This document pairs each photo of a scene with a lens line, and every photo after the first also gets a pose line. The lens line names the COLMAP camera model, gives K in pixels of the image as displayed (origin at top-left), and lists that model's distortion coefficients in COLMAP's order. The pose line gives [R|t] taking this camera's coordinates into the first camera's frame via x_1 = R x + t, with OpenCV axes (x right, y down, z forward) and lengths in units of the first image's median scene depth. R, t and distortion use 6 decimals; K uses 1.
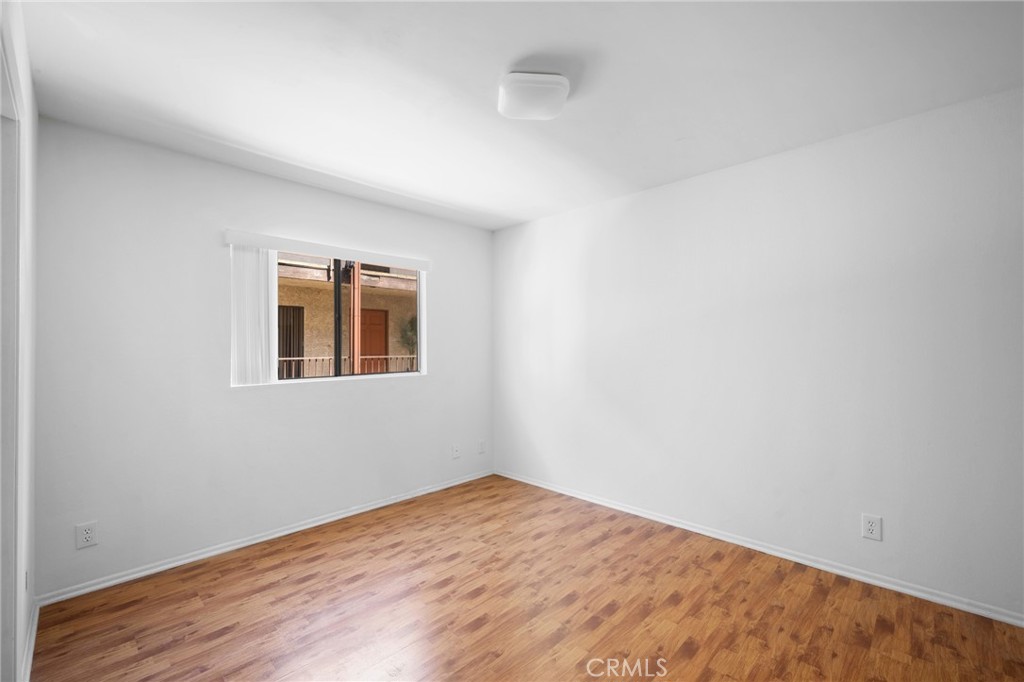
lens RADIAL K [[436.1, 0, 511.5], [0, 436.1, 343.2], [0, 0, 1]] dist [-0.012231, 0.000316]
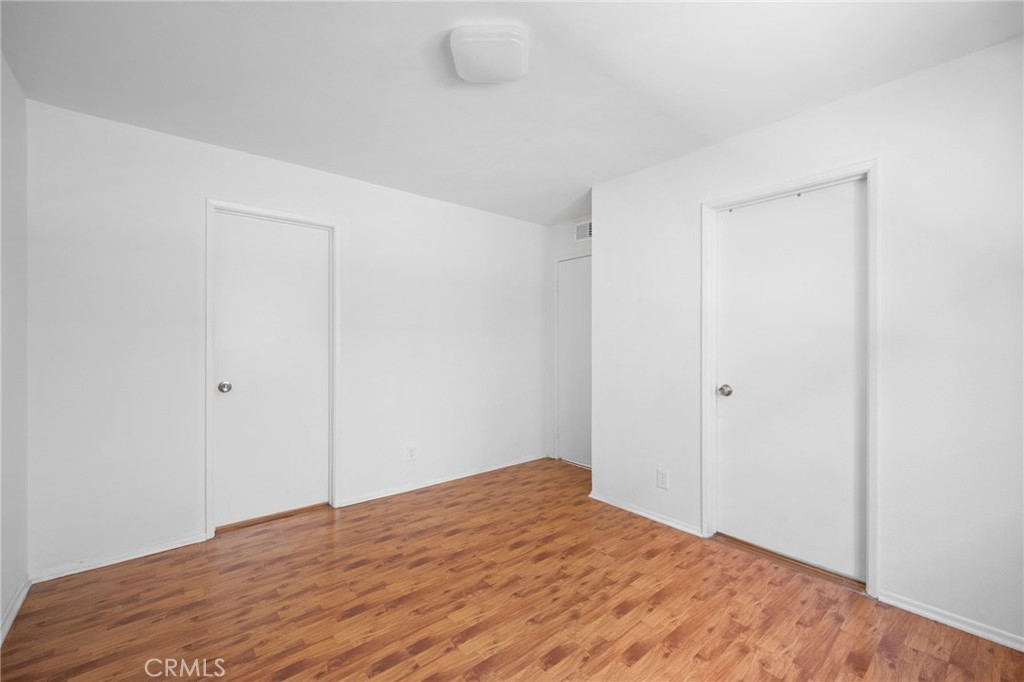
lens RADIAL K [[436.1, 0, 512.9], [0, 436.1, 340.7], [0, 0, 1]] dist [-0.012231, 0.000316]
pose [[-0.995505, 0.005458, 0.094547, -0.085921], [0.005031, 0.999976, -0.004755, 0.037469], [-0.094571, -0.004258, -0.995509, 1.968994]]
